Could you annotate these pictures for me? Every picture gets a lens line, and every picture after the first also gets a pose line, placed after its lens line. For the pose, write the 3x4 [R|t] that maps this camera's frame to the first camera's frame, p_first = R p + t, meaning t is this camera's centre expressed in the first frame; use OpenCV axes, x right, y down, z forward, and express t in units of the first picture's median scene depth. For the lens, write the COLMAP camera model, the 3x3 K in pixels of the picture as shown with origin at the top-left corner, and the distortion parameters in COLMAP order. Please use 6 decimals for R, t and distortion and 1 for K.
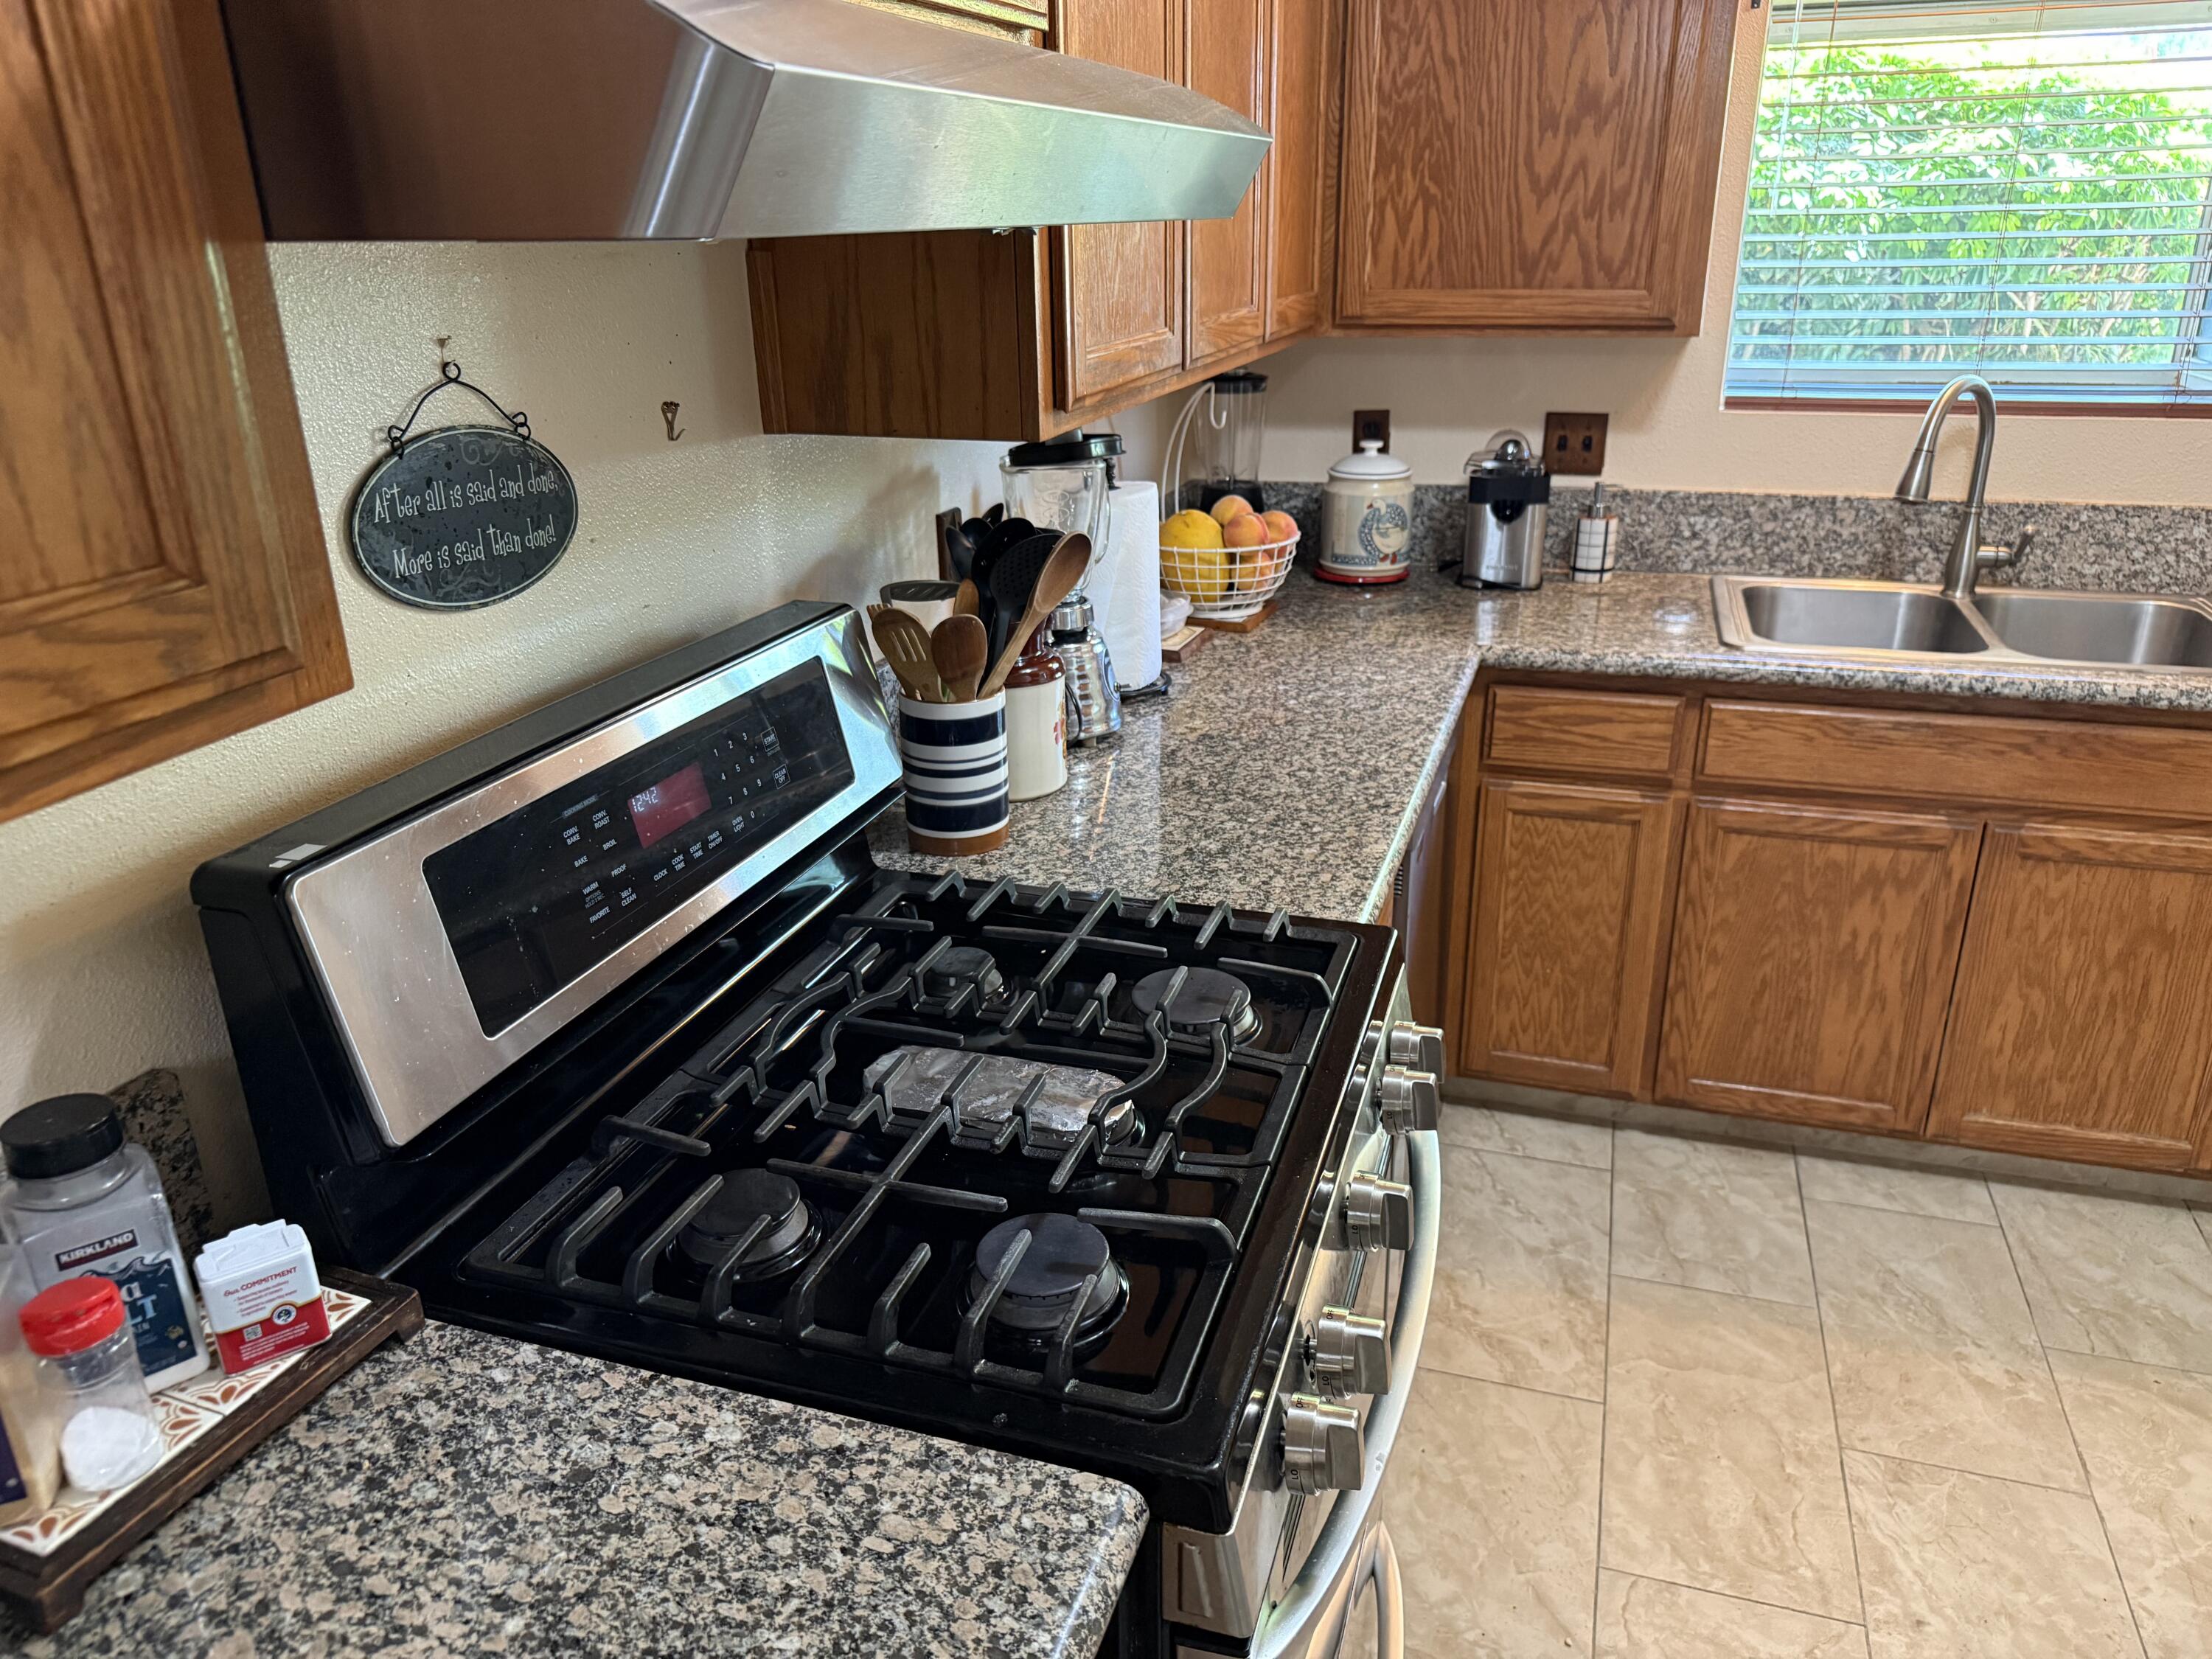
lens RADIAL K [[1545.5, 0, 1118.9], [0, 1545.5, 825.5], [0, 0, 1]] dist [0.105154, -0.190278]
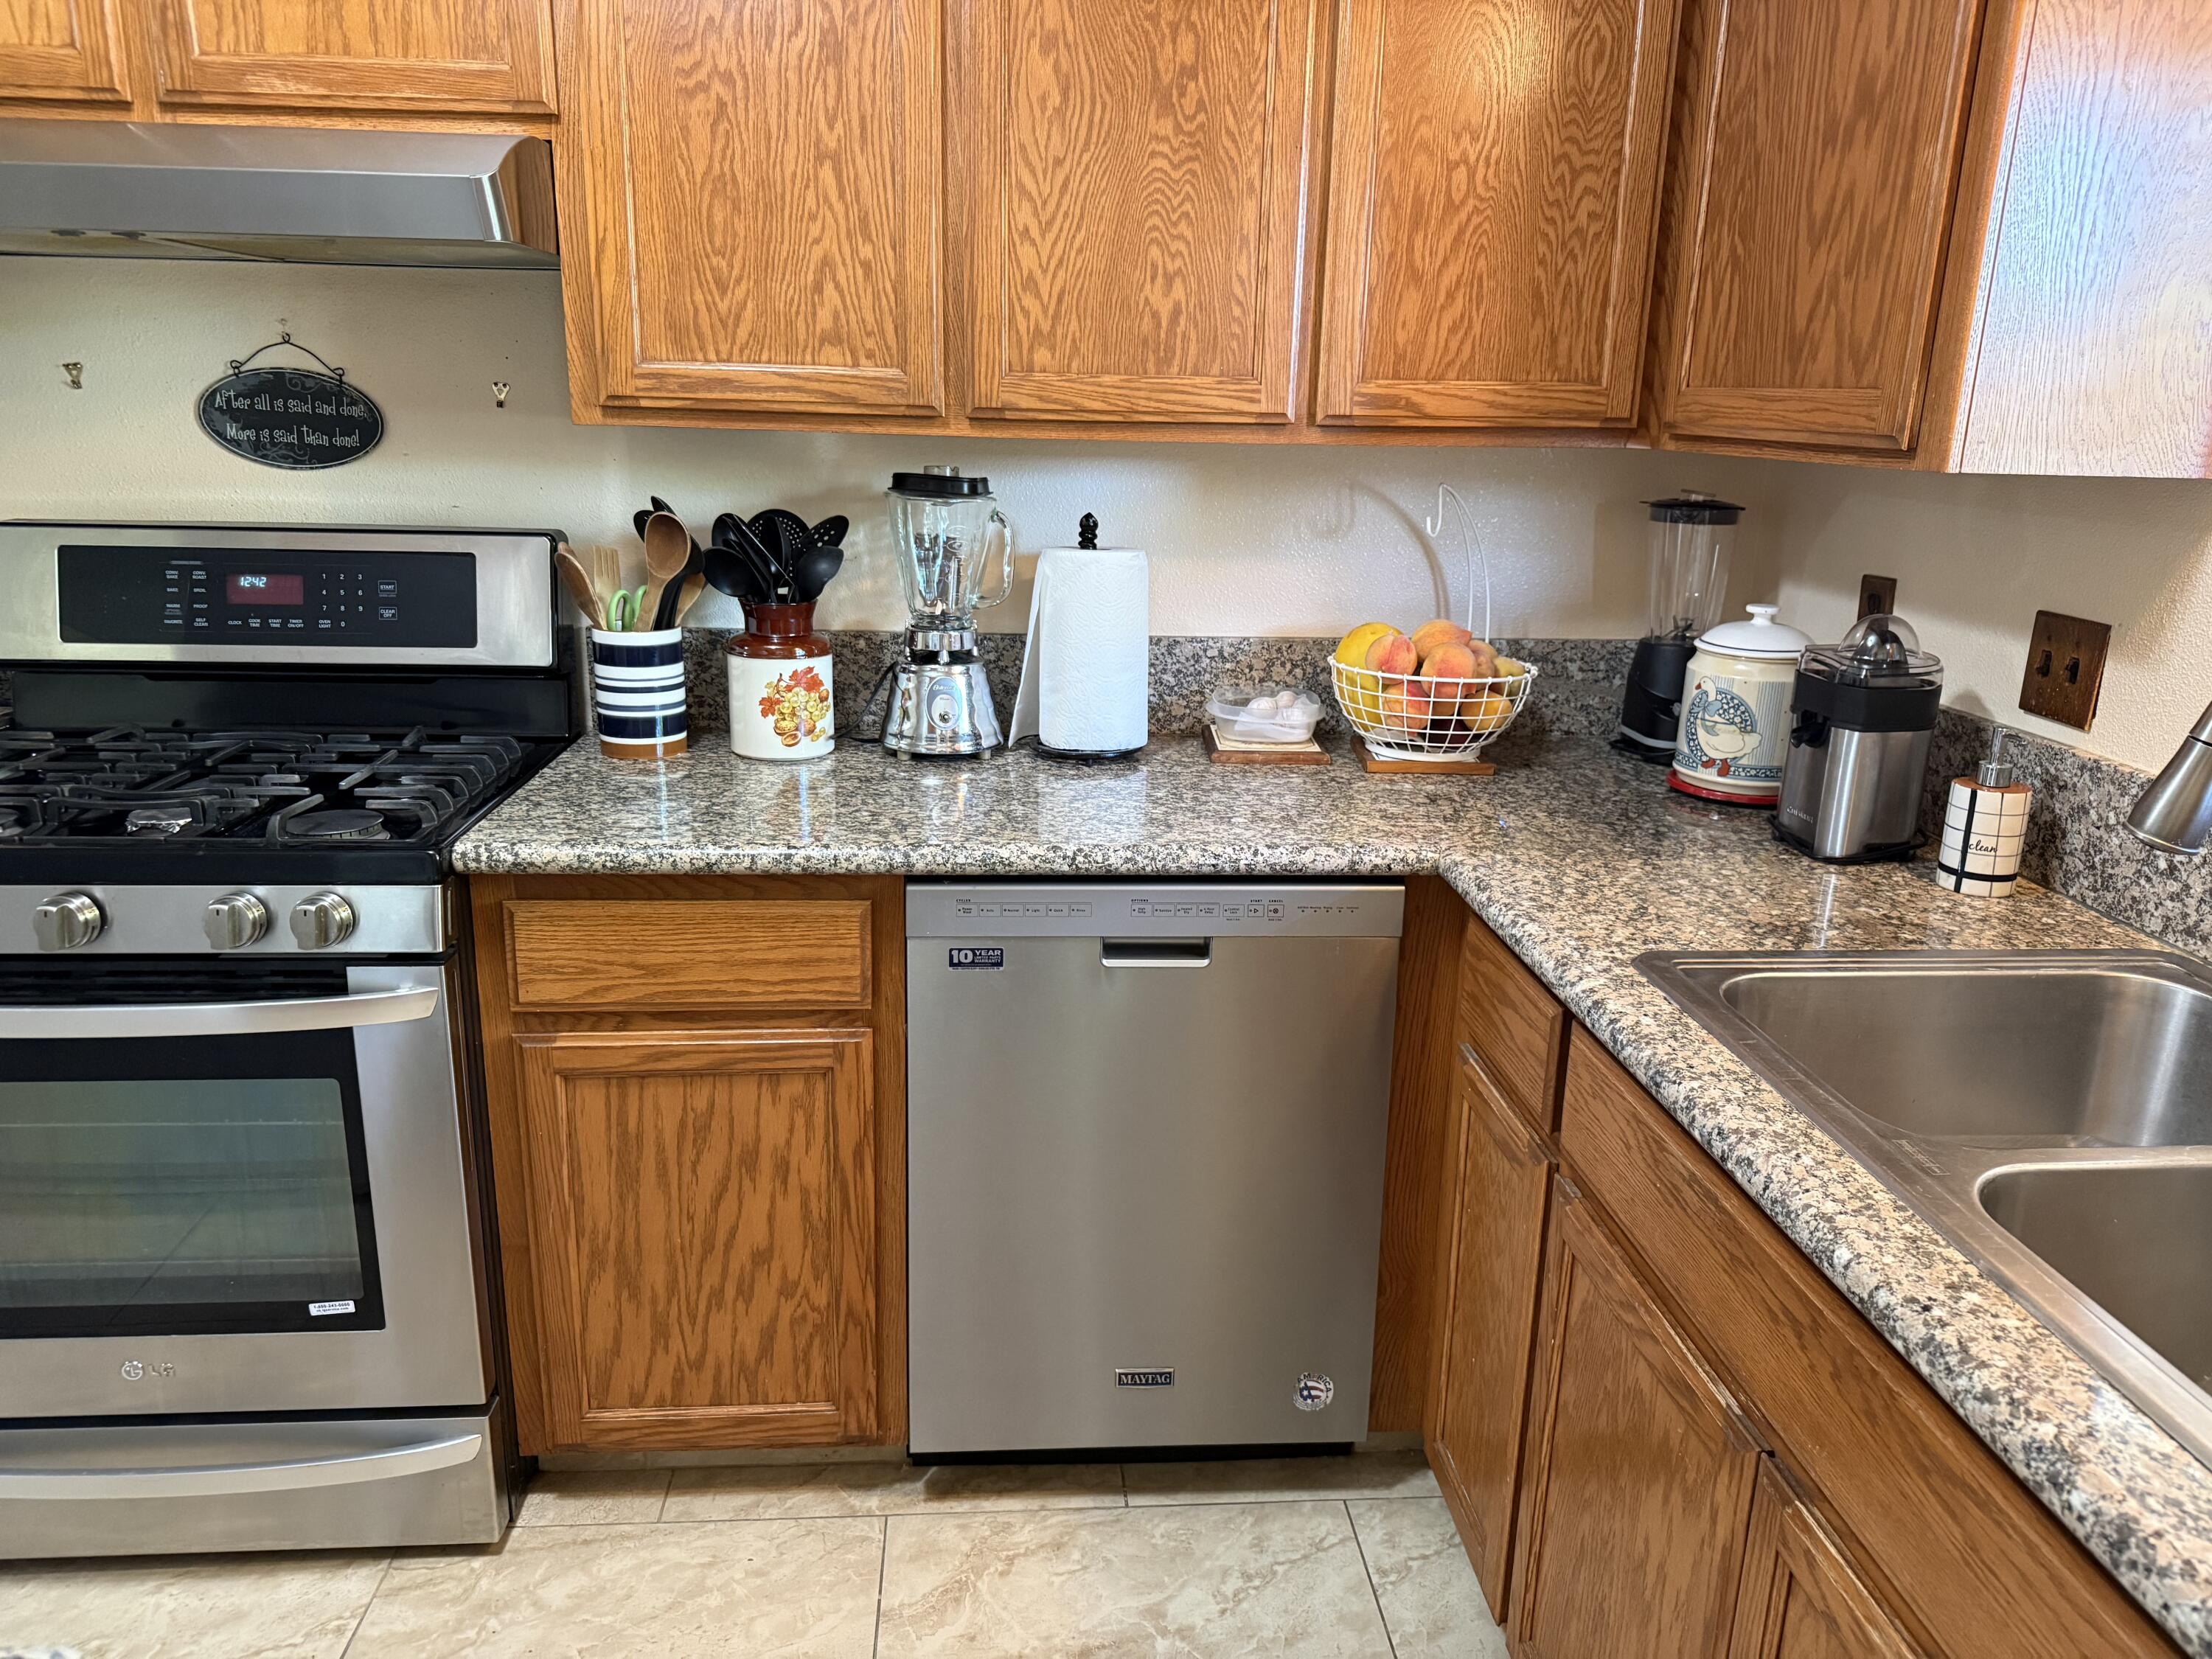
lens RADIAL K [[1559.6, 0, 1130.3], [0, 1559.6, 836.1], [0, 0, 1]] dist [0.124818, -0.203047]
pose [[0.378695, 0.271458, -0.884816, 0.839190], [-0.361922, 0.923327, 0.128373, -0.165056], [0.851823, 0.271620, 0.447906, 0.552844]]
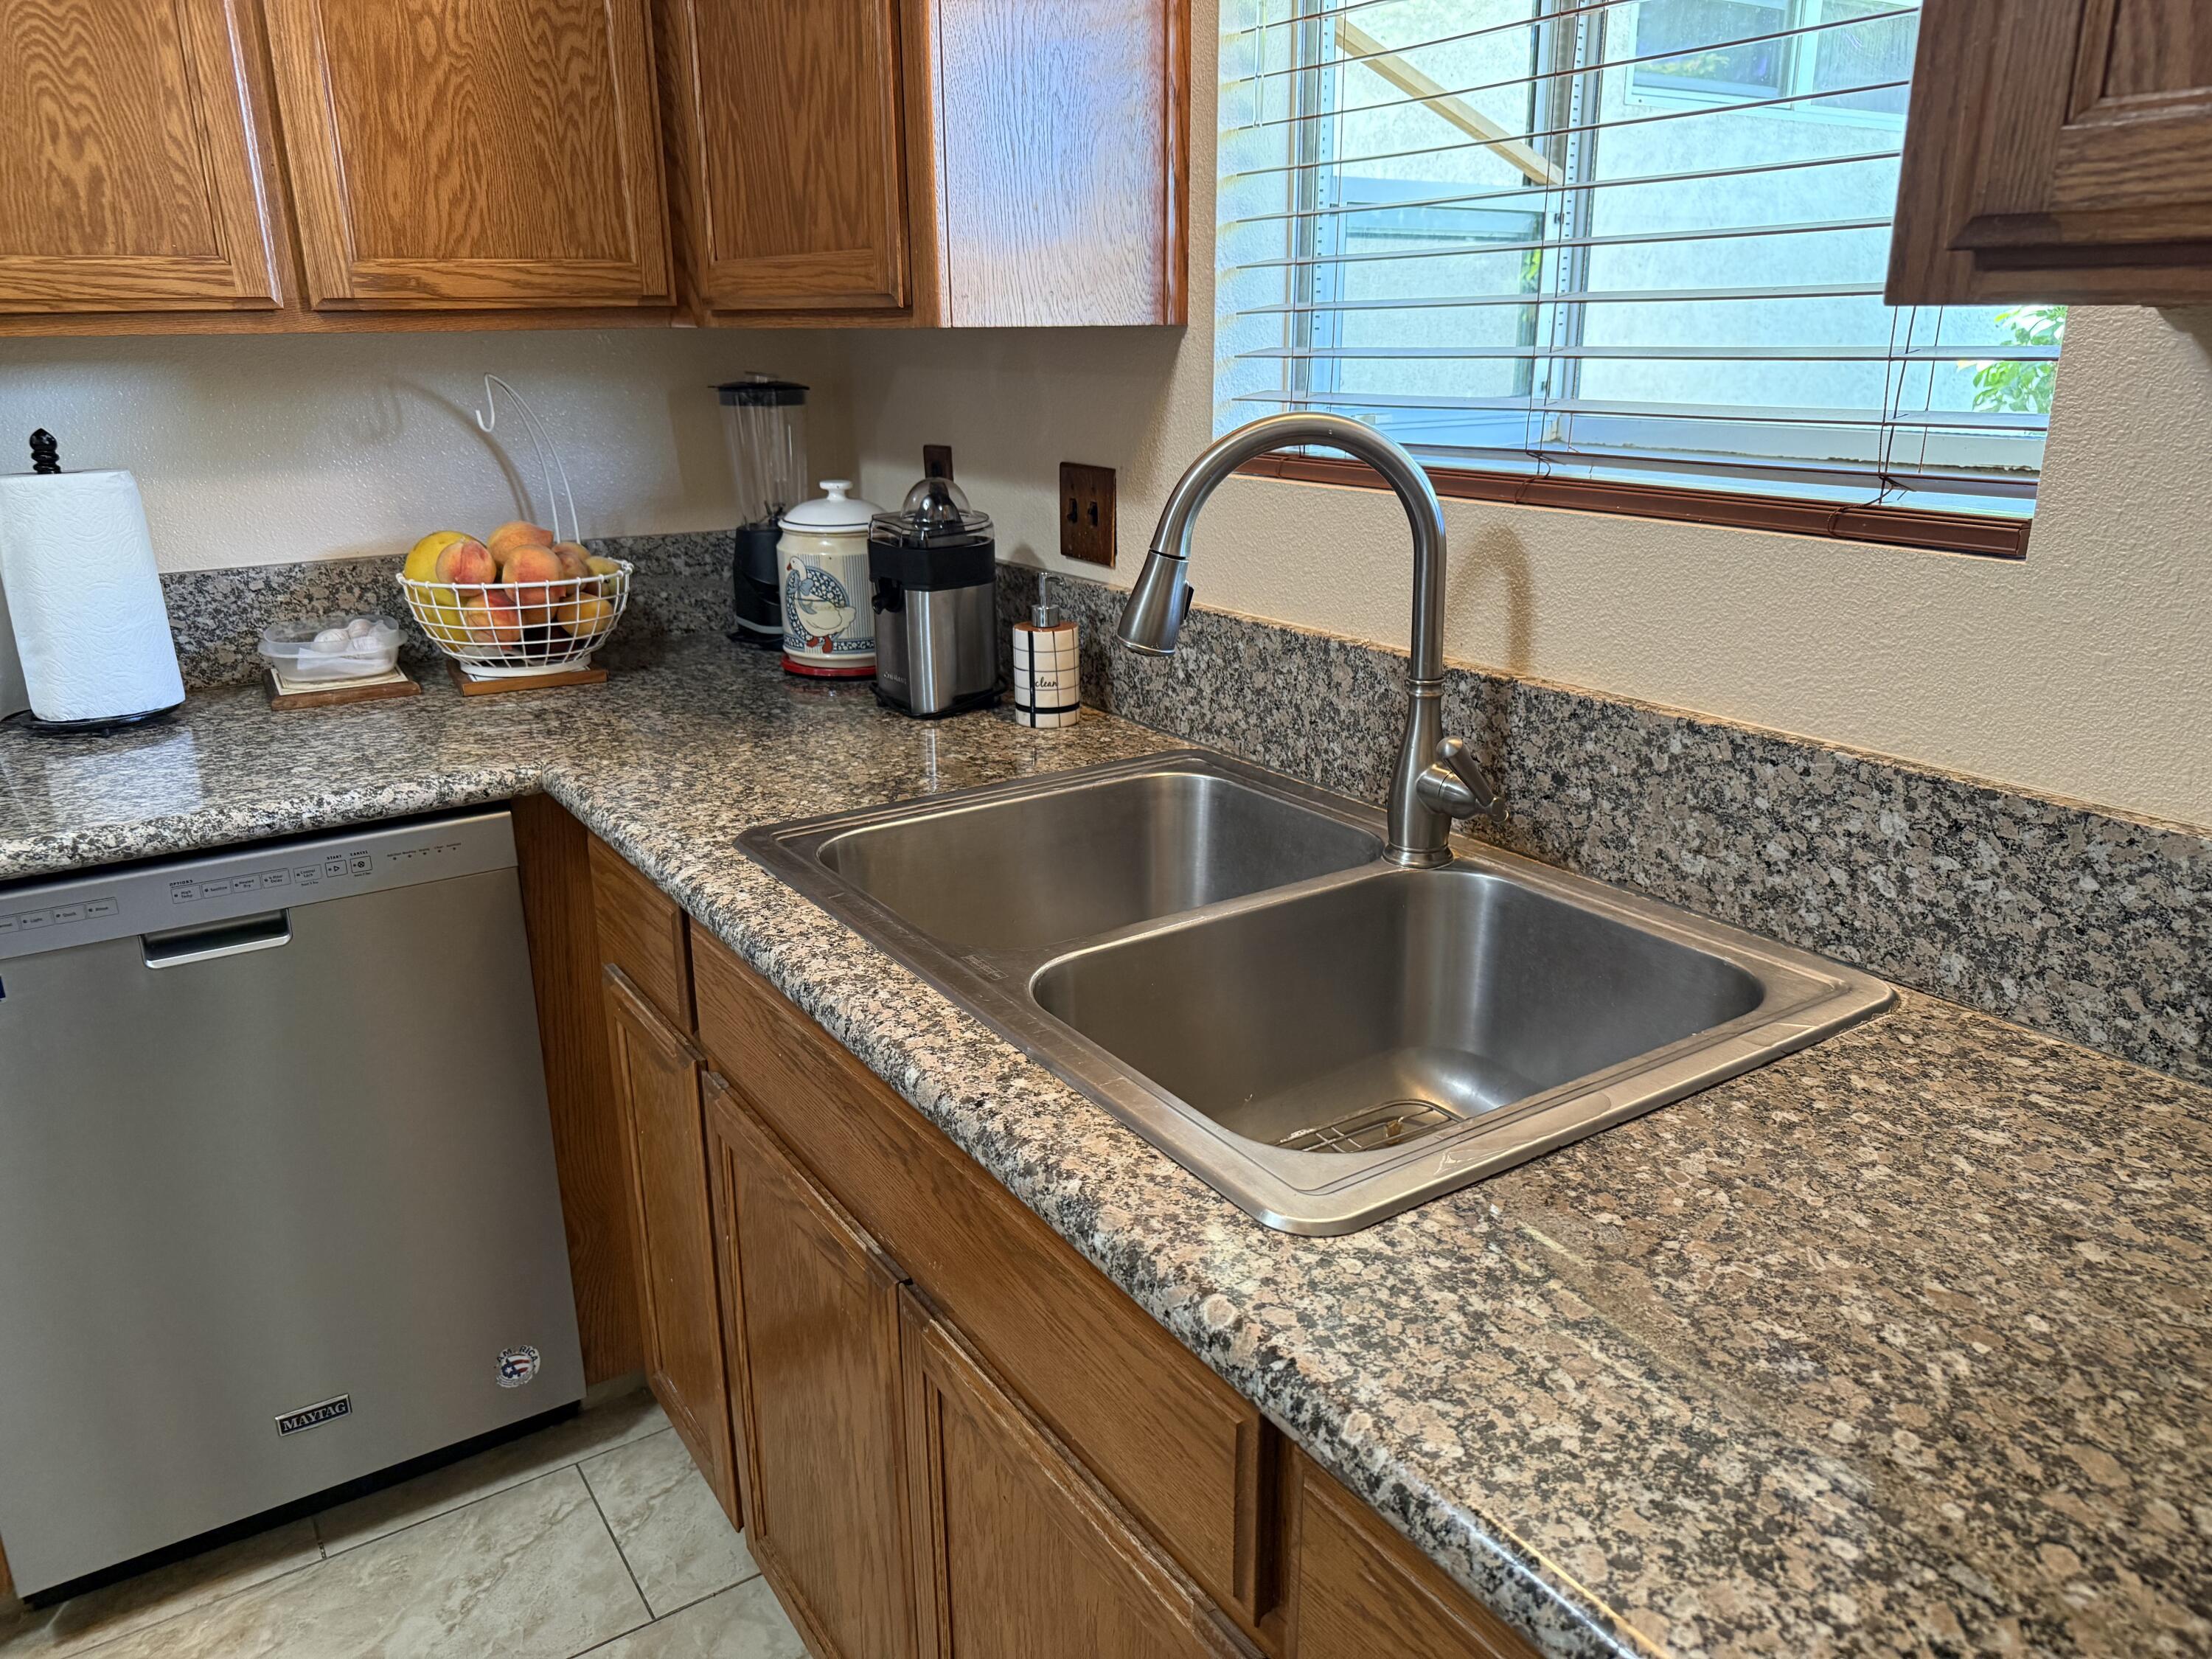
lens RADIAL K [[1572.9, 0, 1106.0], [0, 1572.9, 829.5], [0, 0, 1]] dist [0.041184, -0.045196]
pose [[0.773390, 0.200394, -0.601423, 0.853638], [-0.229379, 0.972899, 0.029204, -0.166643], [0.590977, 0.115368, 0.798396, 0.609014]]
